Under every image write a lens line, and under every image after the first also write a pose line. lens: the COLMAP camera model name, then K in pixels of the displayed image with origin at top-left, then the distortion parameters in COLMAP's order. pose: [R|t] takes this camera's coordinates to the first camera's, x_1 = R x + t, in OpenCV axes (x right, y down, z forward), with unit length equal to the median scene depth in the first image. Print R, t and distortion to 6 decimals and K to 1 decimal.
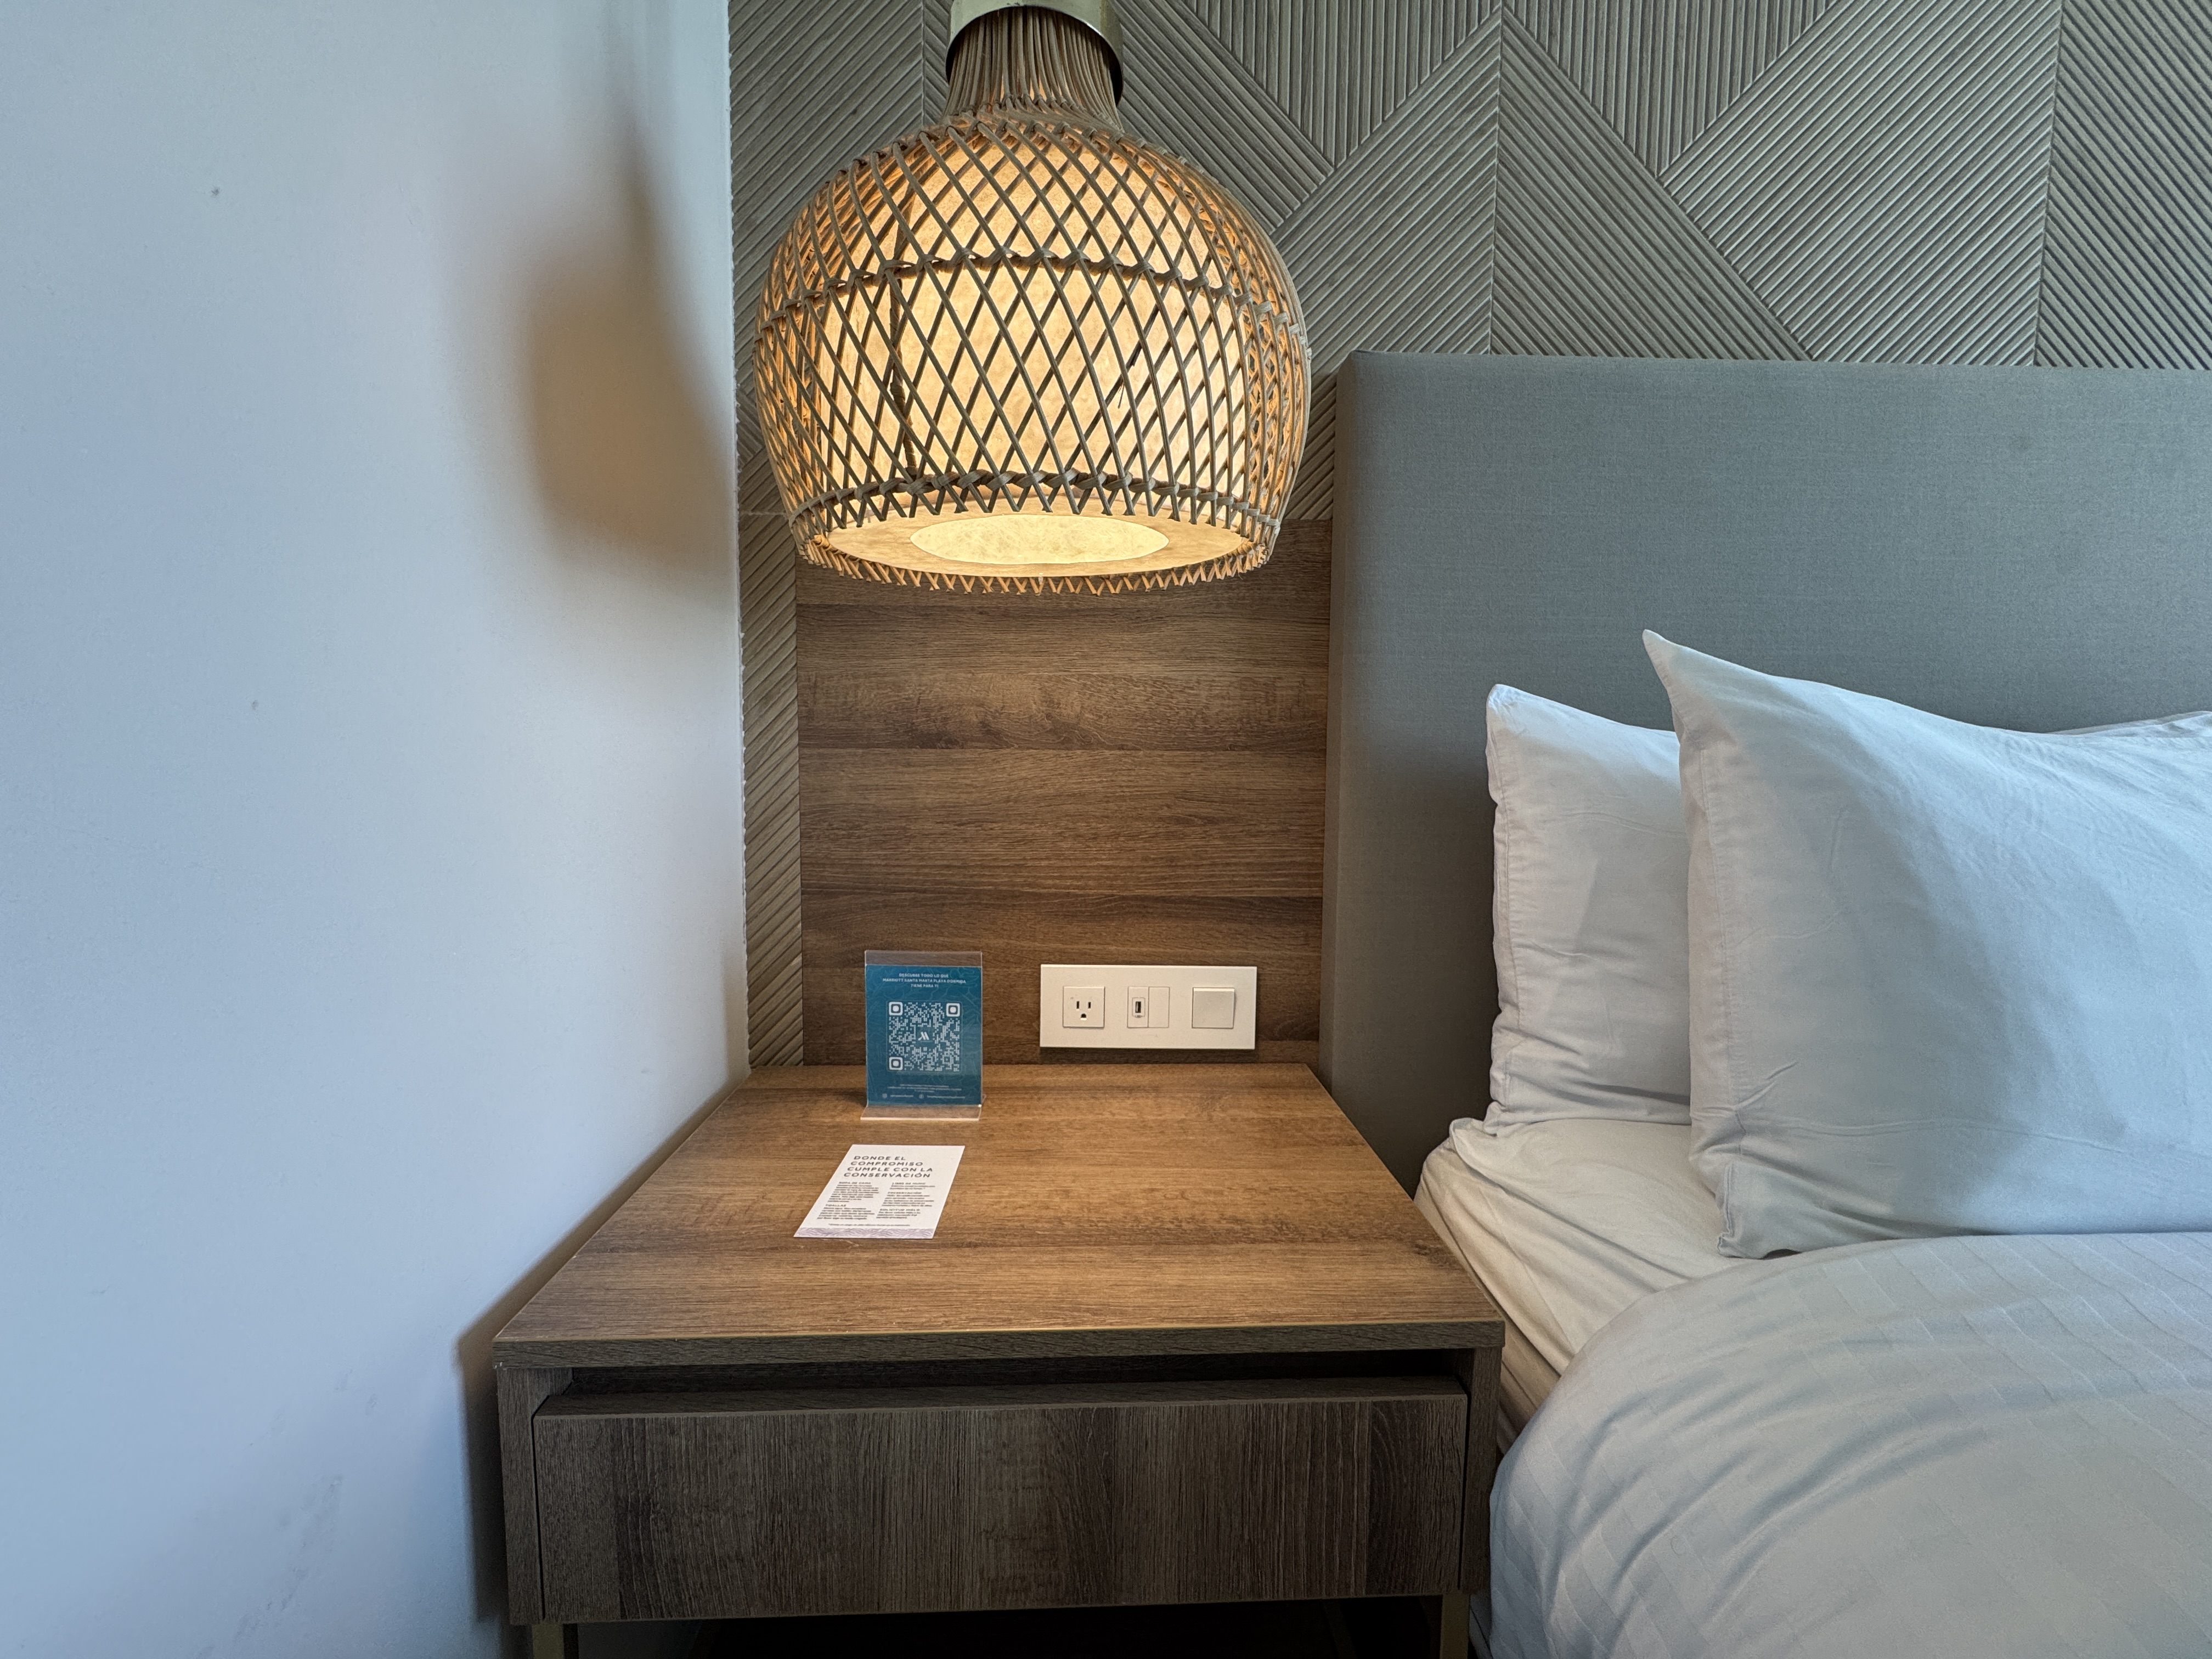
lens RADIAL K [[883.8, 0, 1106.9], [0, 883.8, 824.9], [0, 0, 1]] dist [-0.004530, 0.000529]
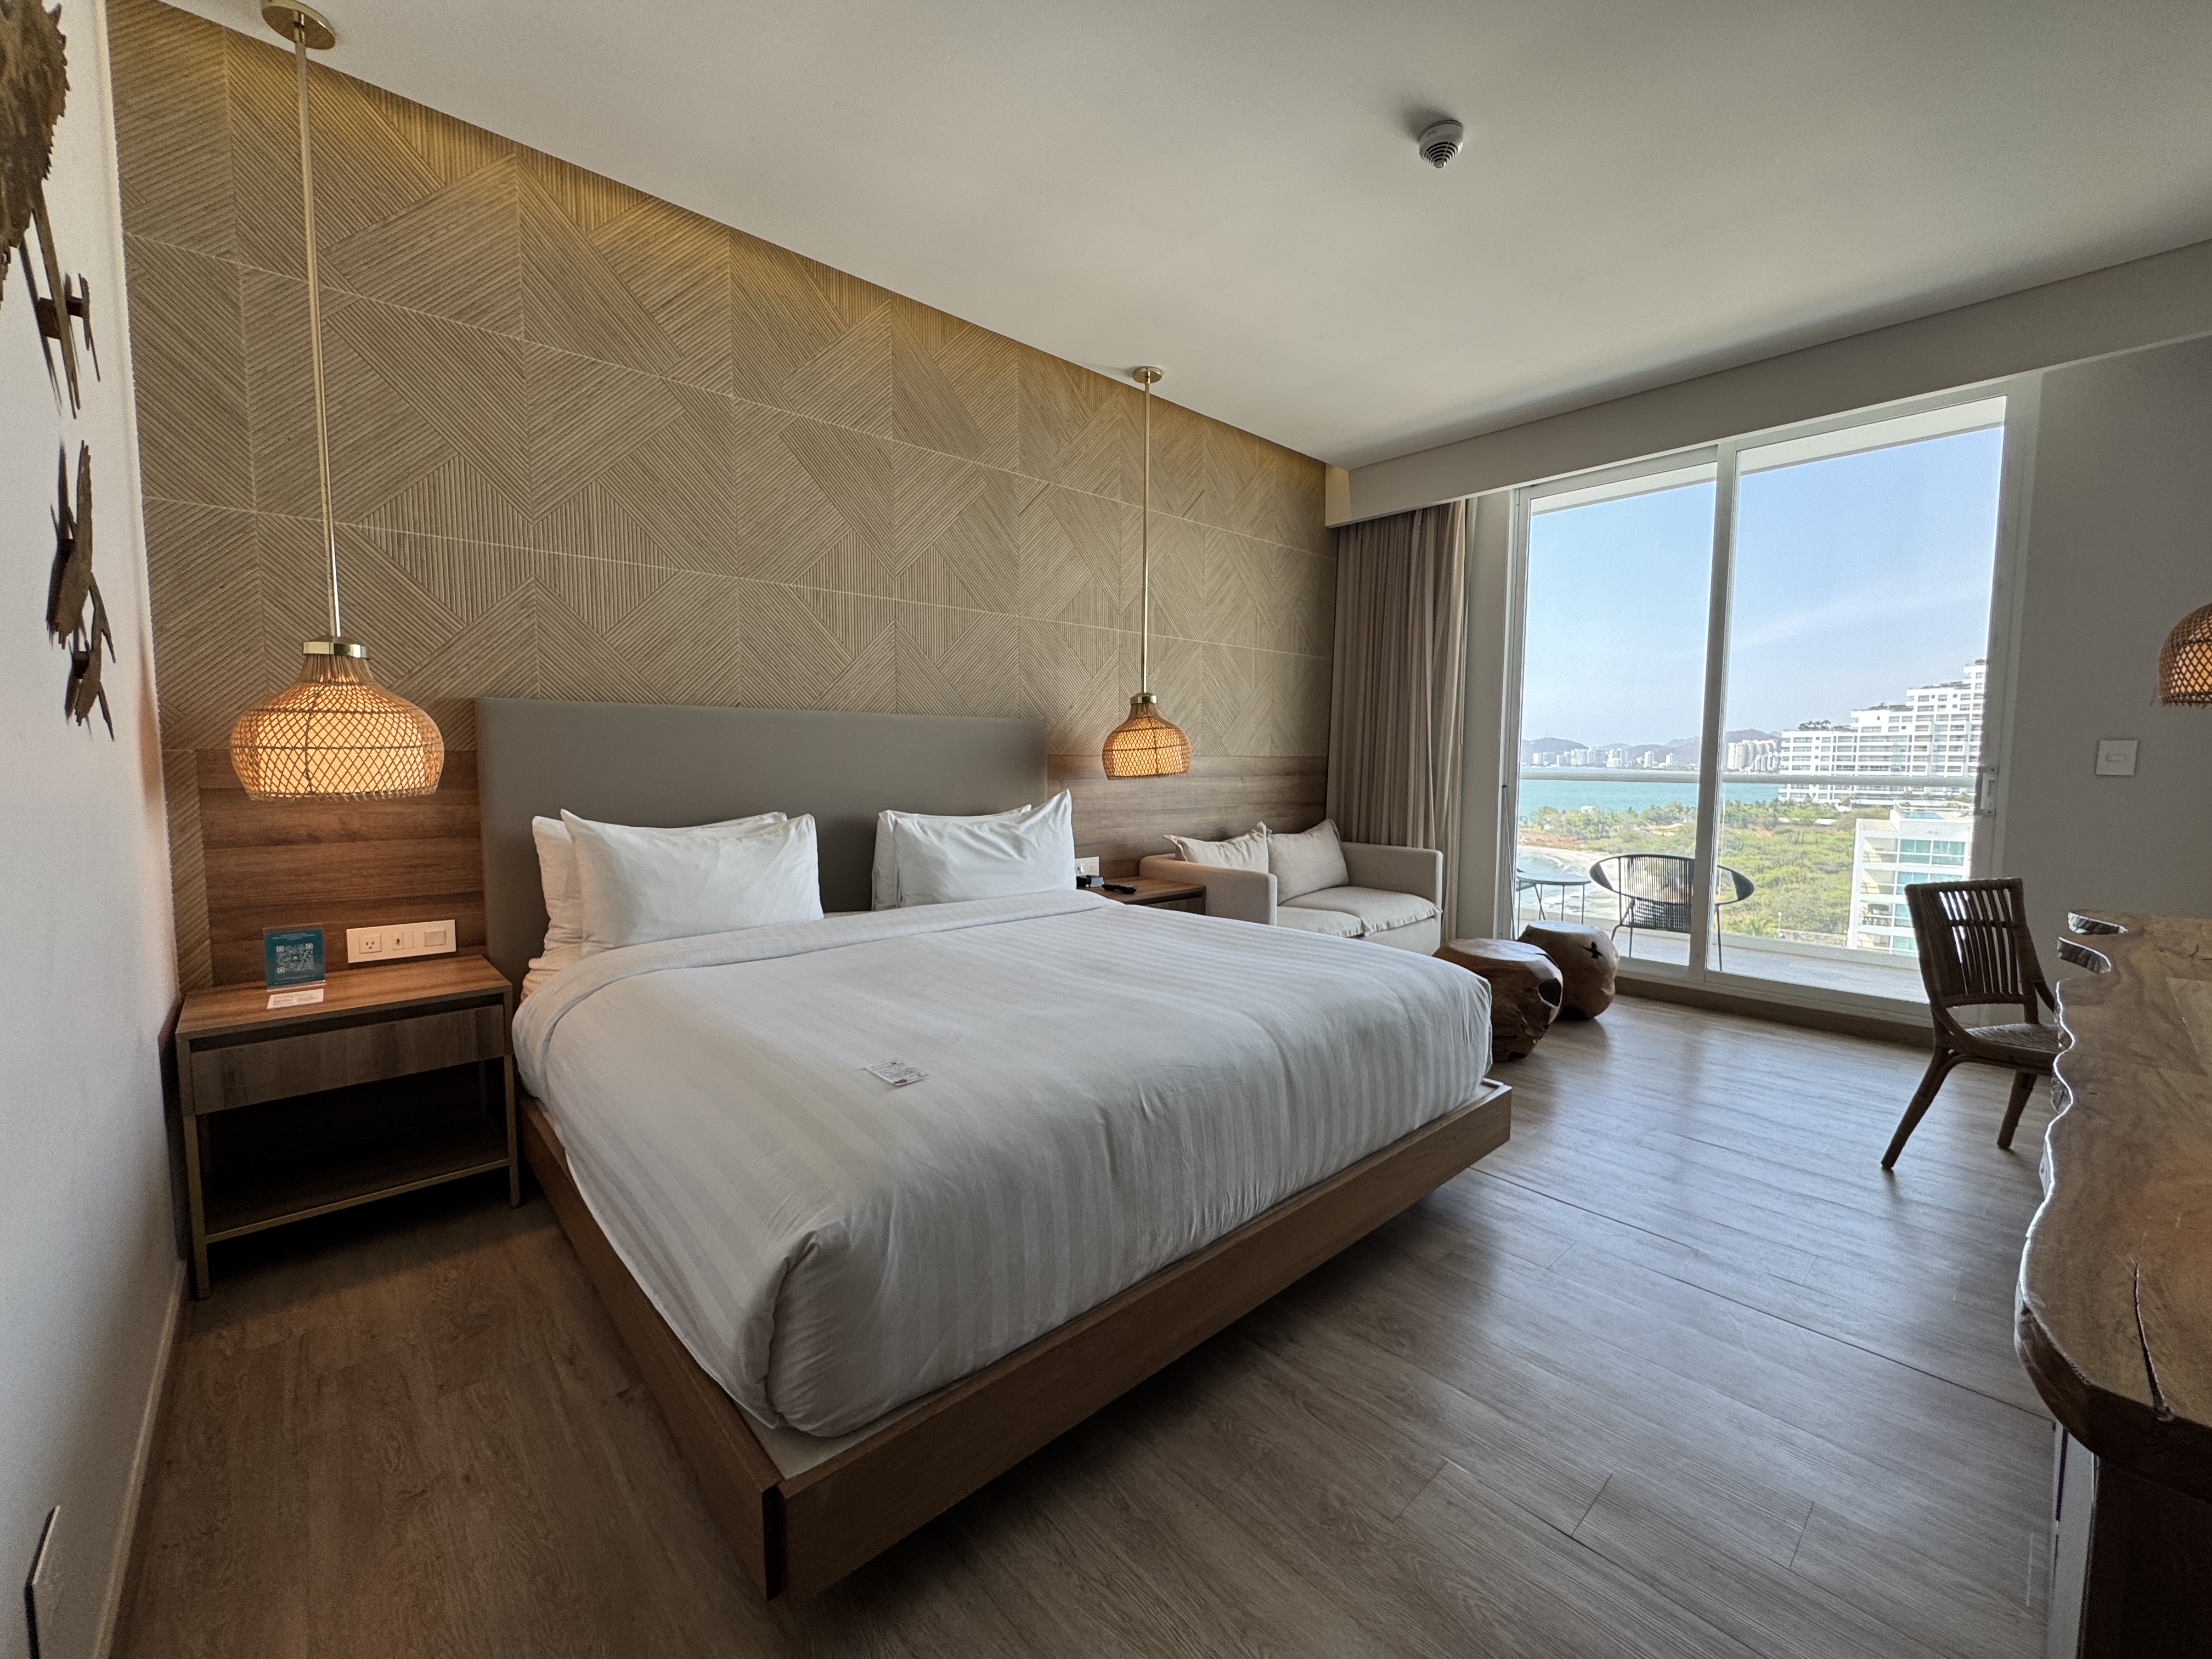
lens RADIAL K [[883.8, 0, 1102.2], [0, 883.8, 827.9], [0, 0, 1]] dist [-0.004530, 0.000529]
pose [[0.758417, -0.057463, 0.649232, -0.056800], [0.049216, 0.998311, 0.030867, -0.099824], [-0.649909, 0.008543, 0.759964, -2.303099]]
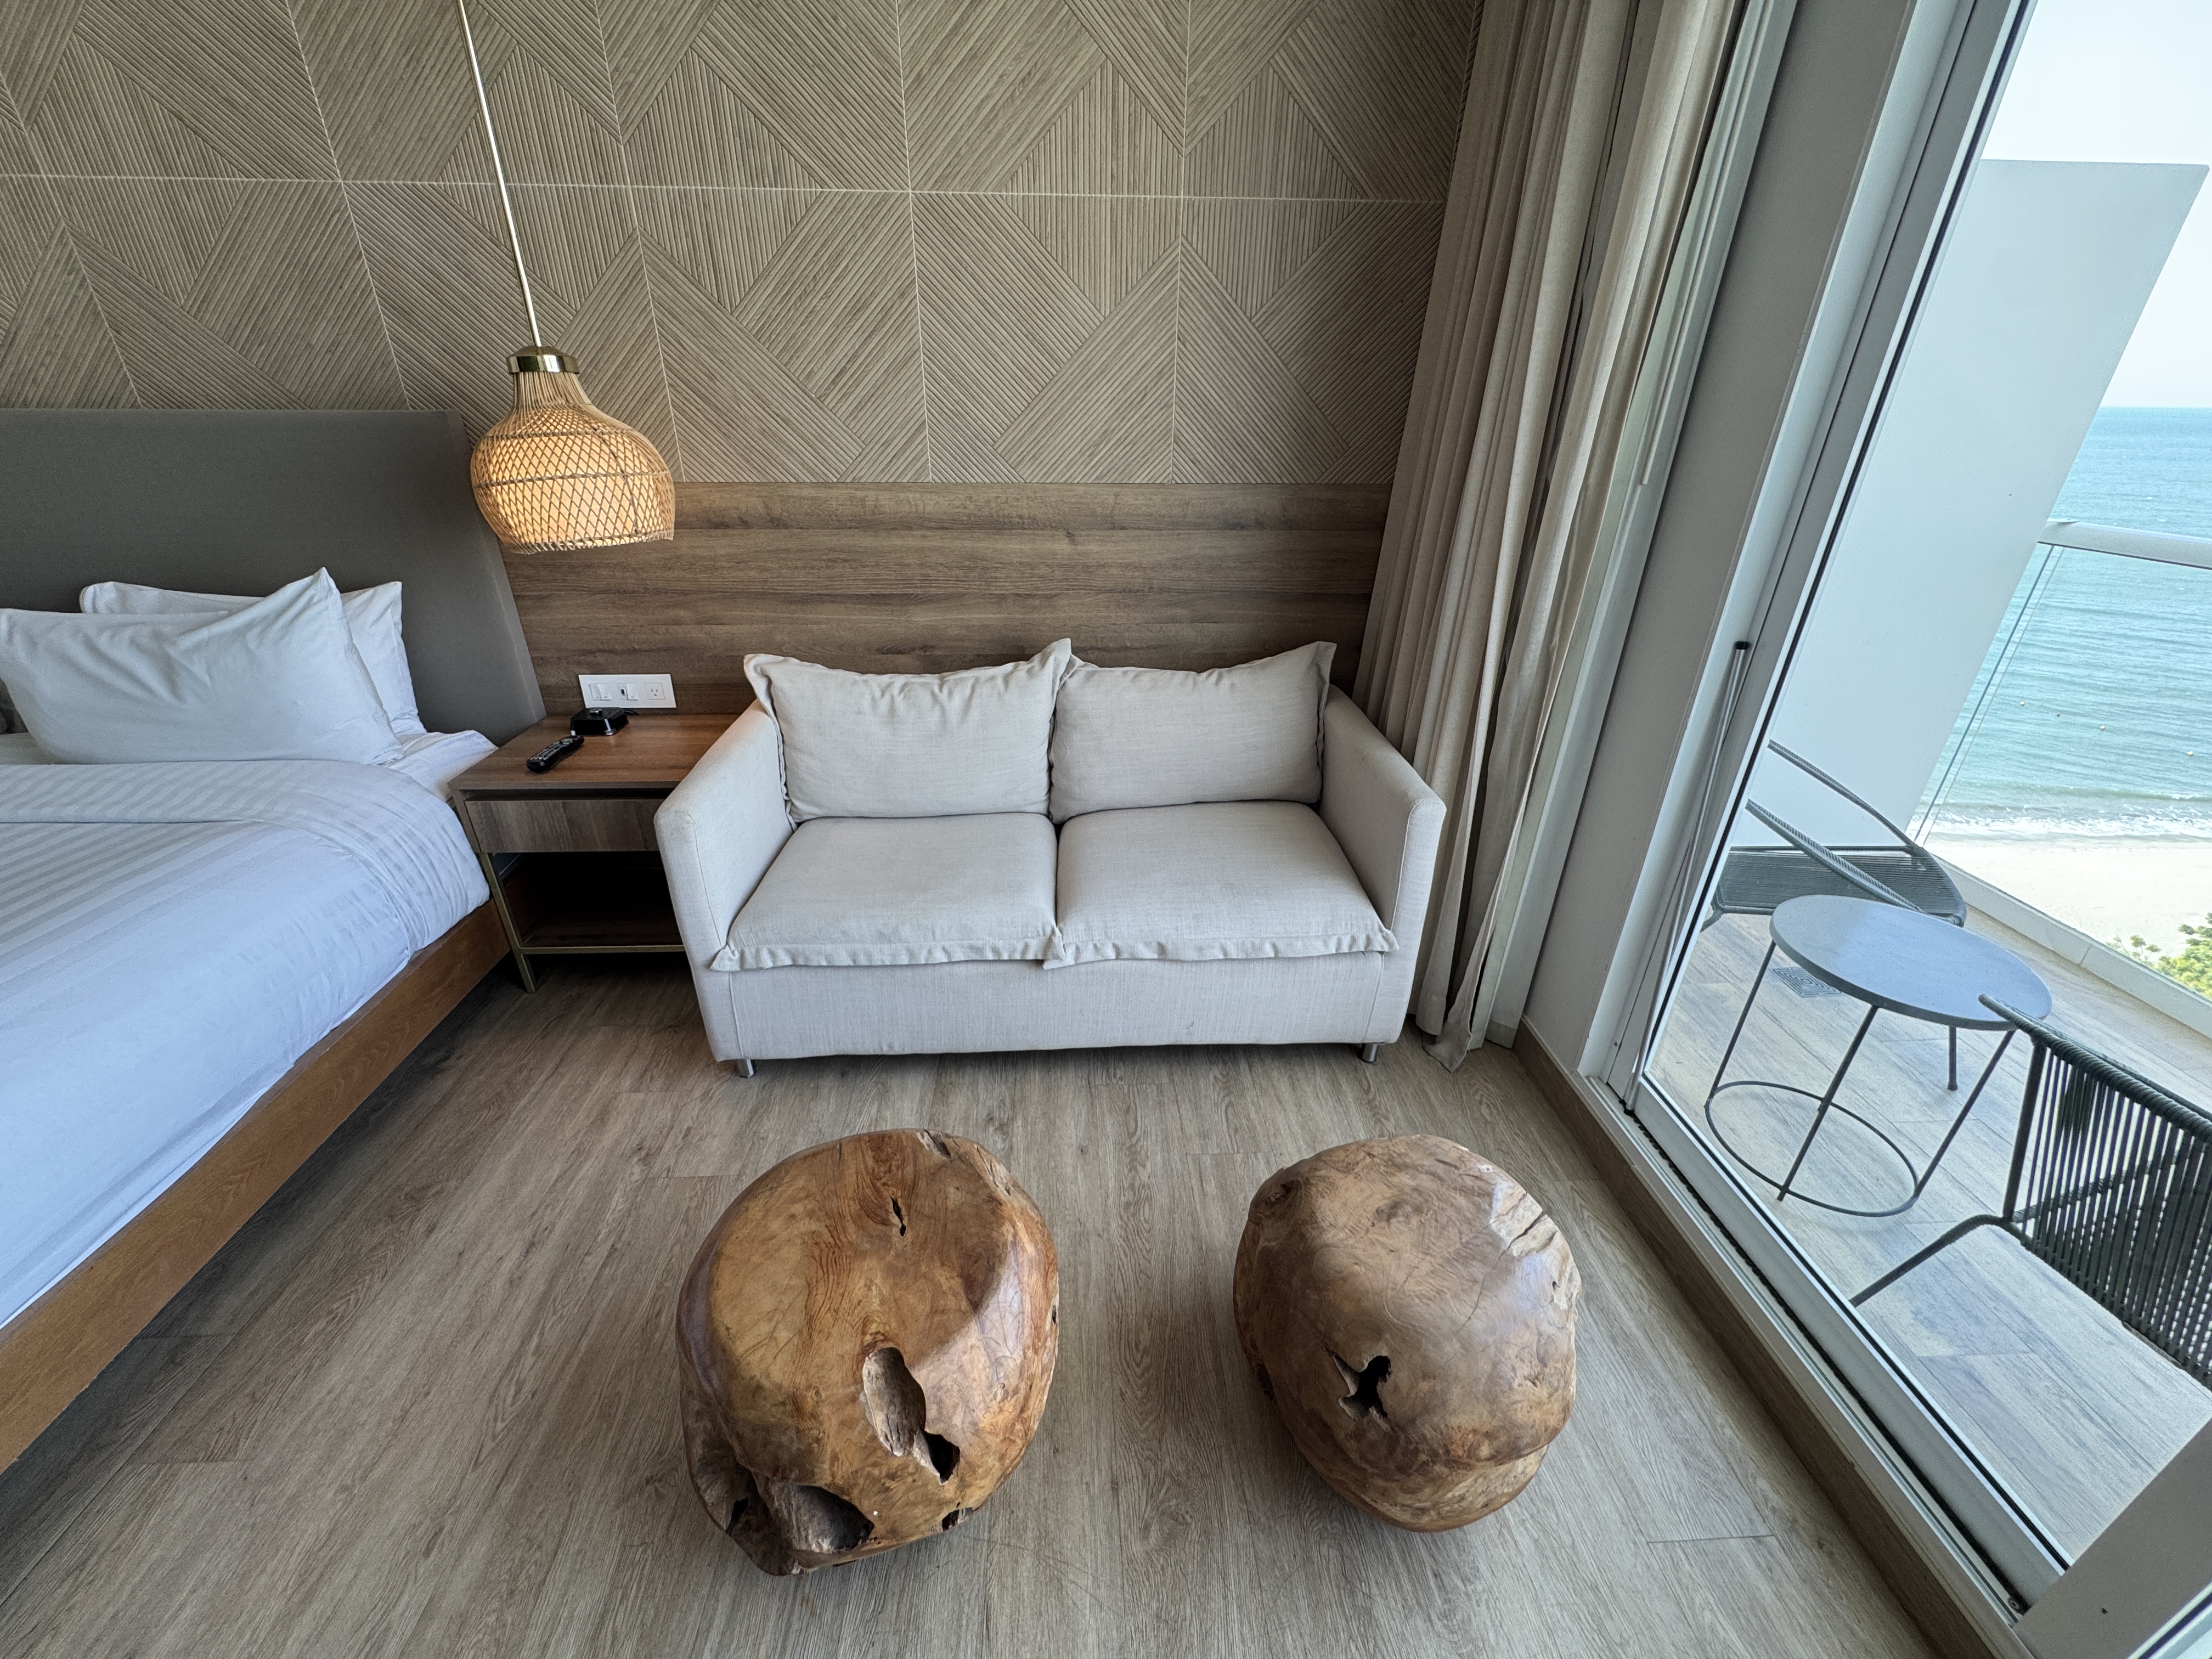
lens RADIAL K [[883.8, 0, 1110.7], [0, 883.8, 837.7], [0, 0, 1]] dist [-0.004530, 0.000529]
pose [[0.998657, -0.026246, 0.044670, 0.908143], [0.009062, 0.937391, 0.348161, -0.136438], [-0.051011, -0.347289, 0.936370, -2.085526]]
